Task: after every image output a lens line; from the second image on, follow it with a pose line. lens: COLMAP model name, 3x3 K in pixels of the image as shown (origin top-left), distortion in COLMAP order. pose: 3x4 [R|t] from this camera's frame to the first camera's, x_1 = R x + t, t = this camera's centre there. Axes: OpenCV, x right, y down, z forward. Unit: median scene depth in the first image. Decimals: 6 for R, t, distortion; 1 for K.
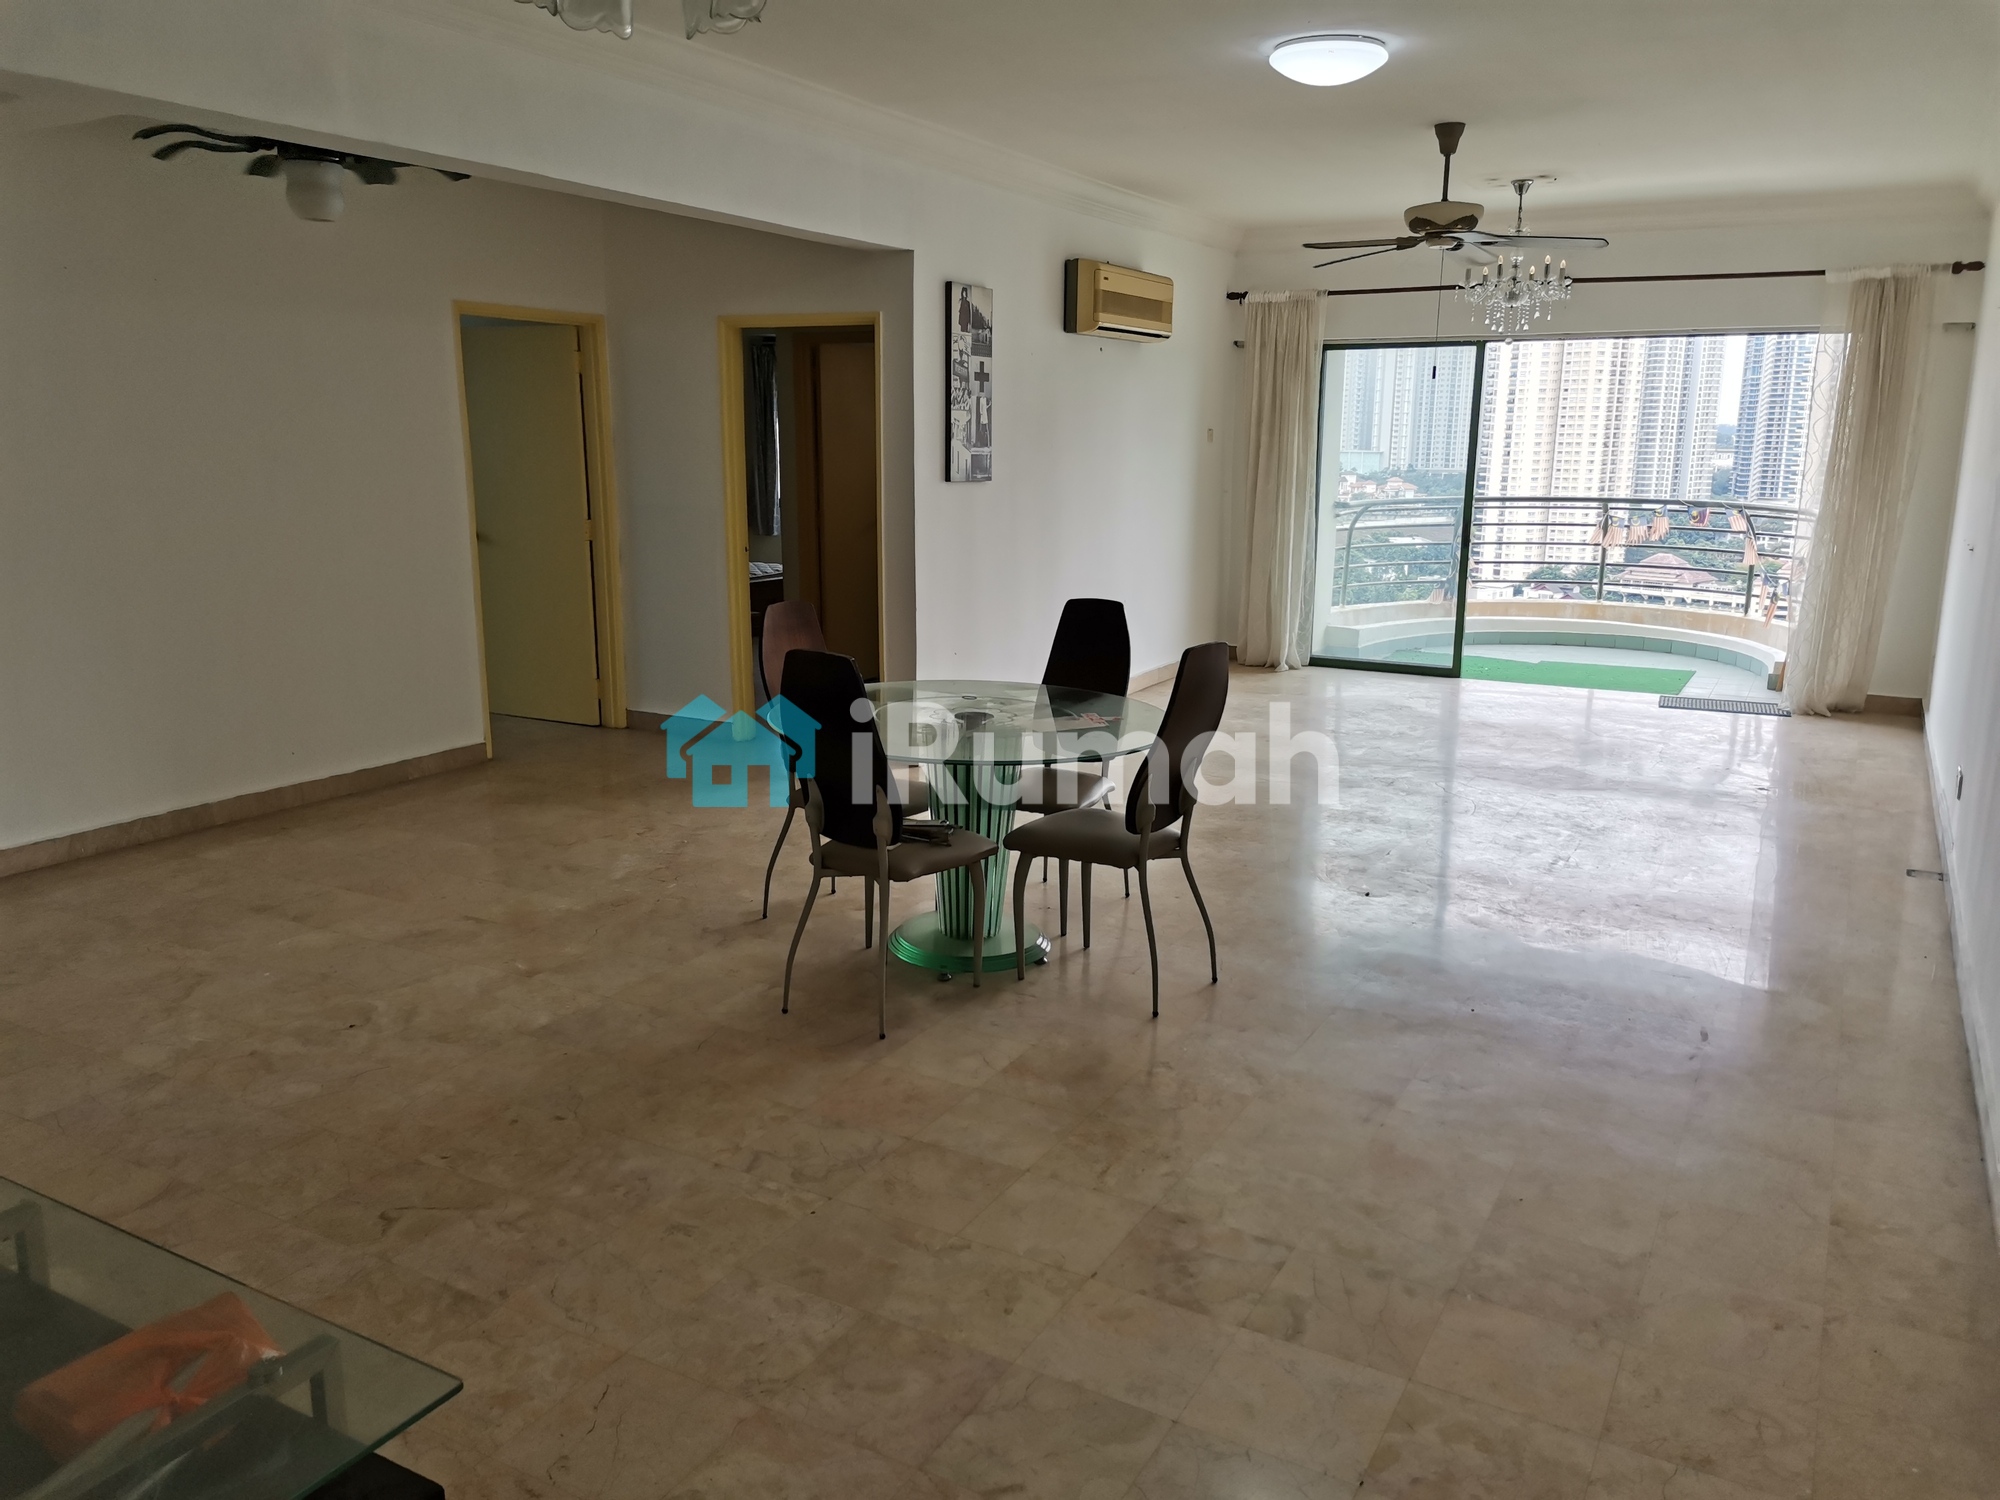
lens RADIAL K [[1494.7, 0, 1000.0], [0, 1494.7, 750.0], [0, 0, 1]] dist [0.062316, 0.000313]
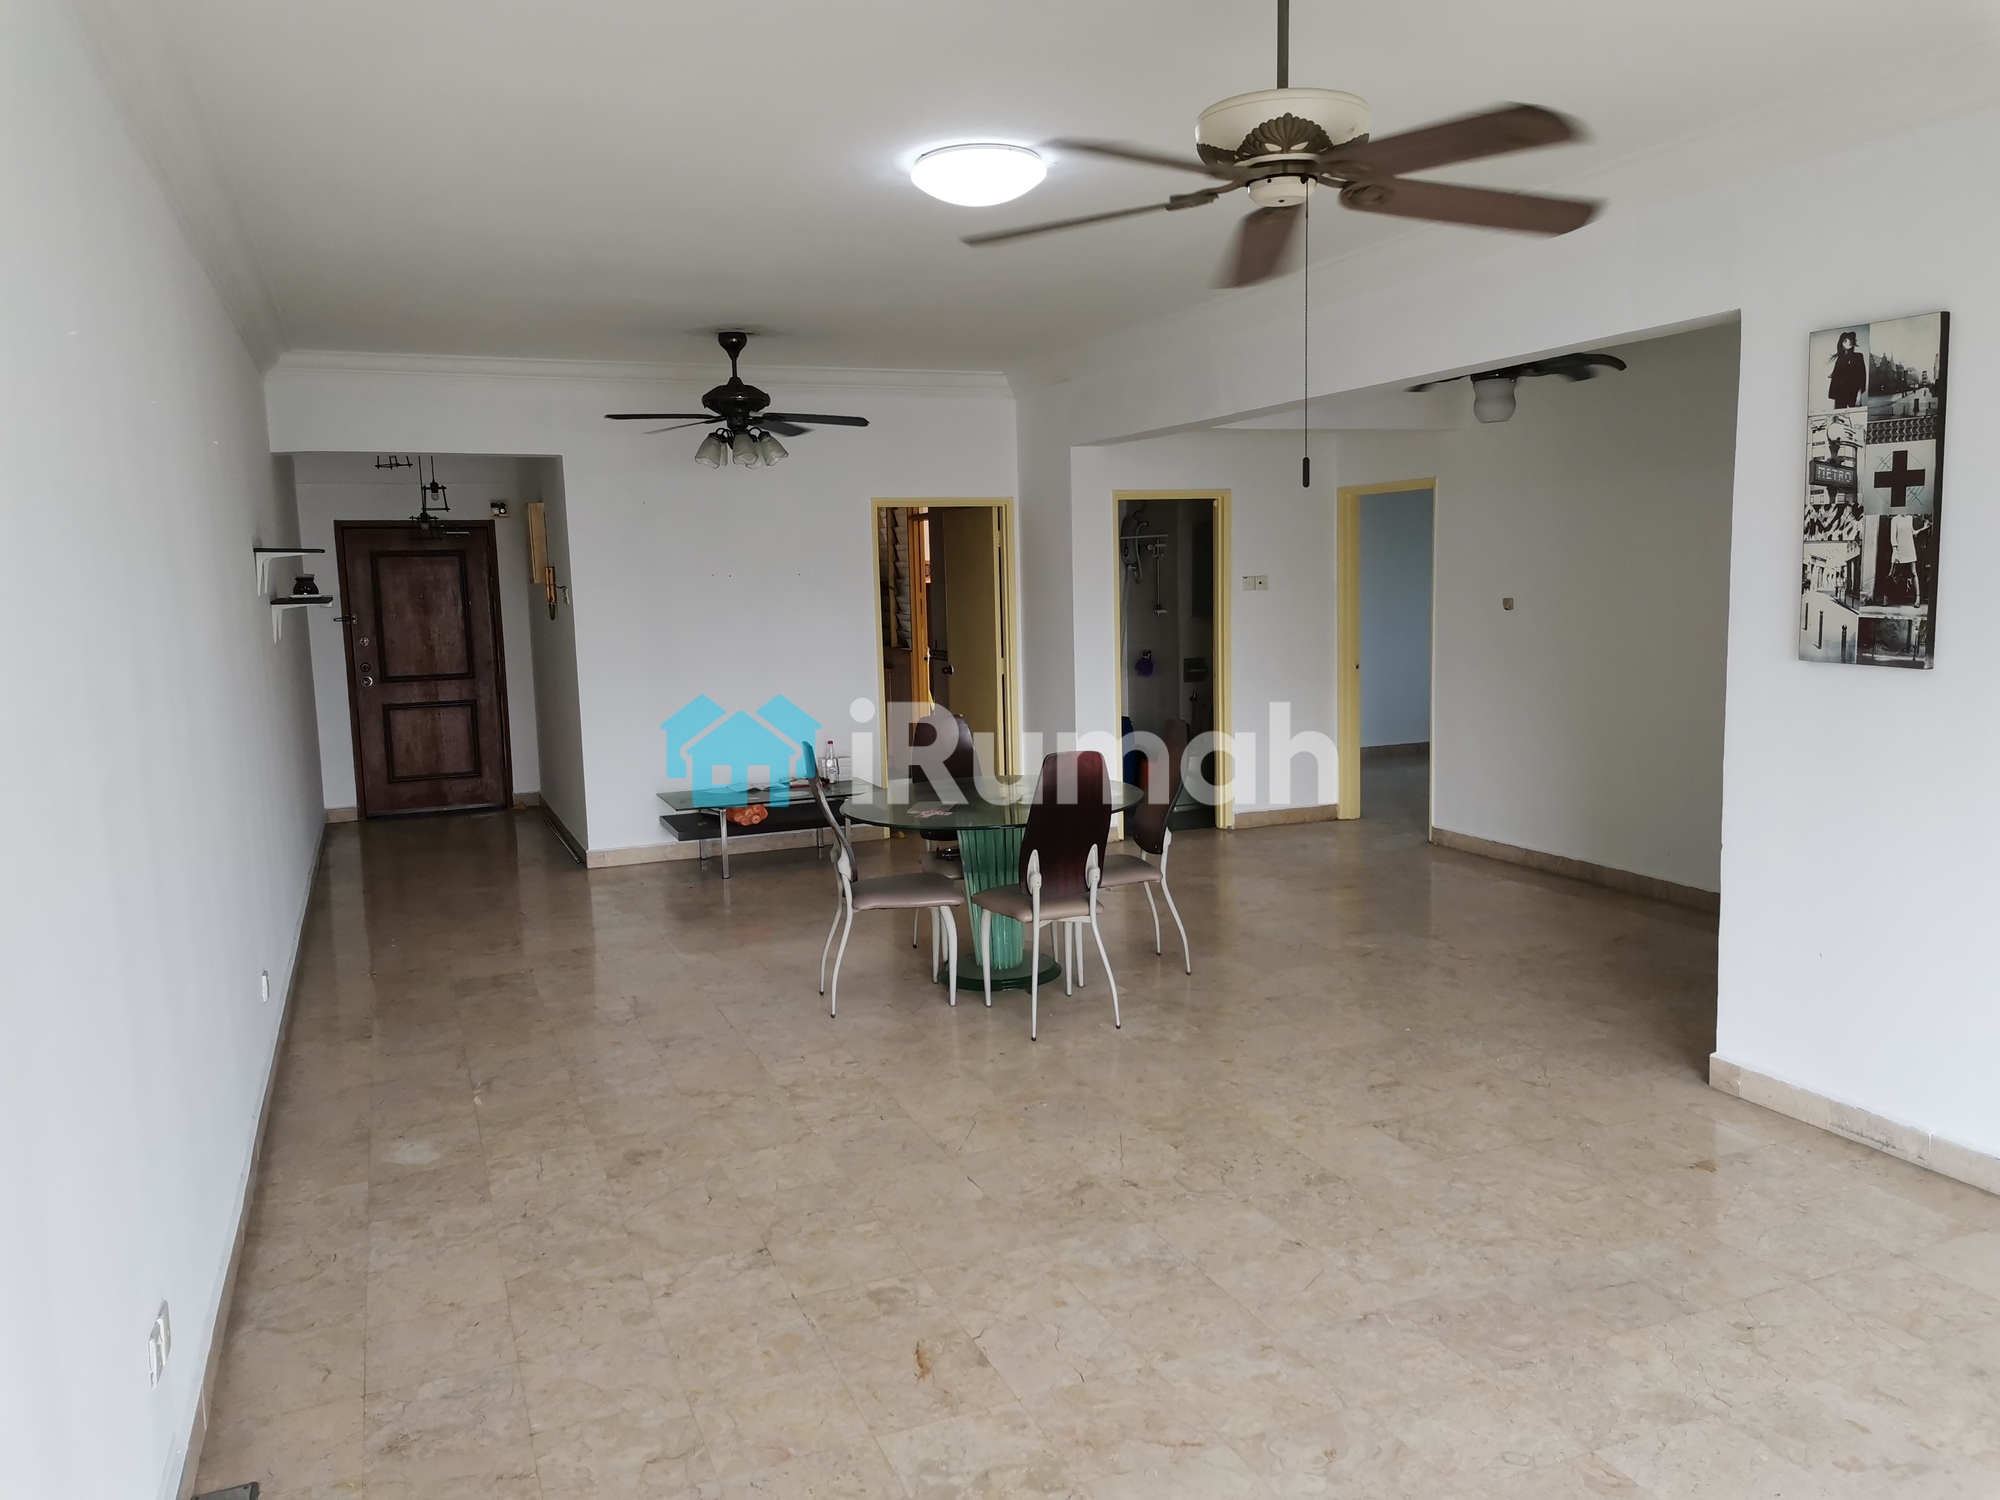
lens RADIAL K [[1494.7, 0, 1000.0], [0, 1494.7, 750.0], [0, 0, 1]] dist [0.062316, 0.000313]
pose [[-0.613864, 0.103453, -0.782603, 0.634330], [-0.152837, 0.957042, 0.246395, -0.242887], [0.774475, 0.270864, -0.571683, 1.097471]]
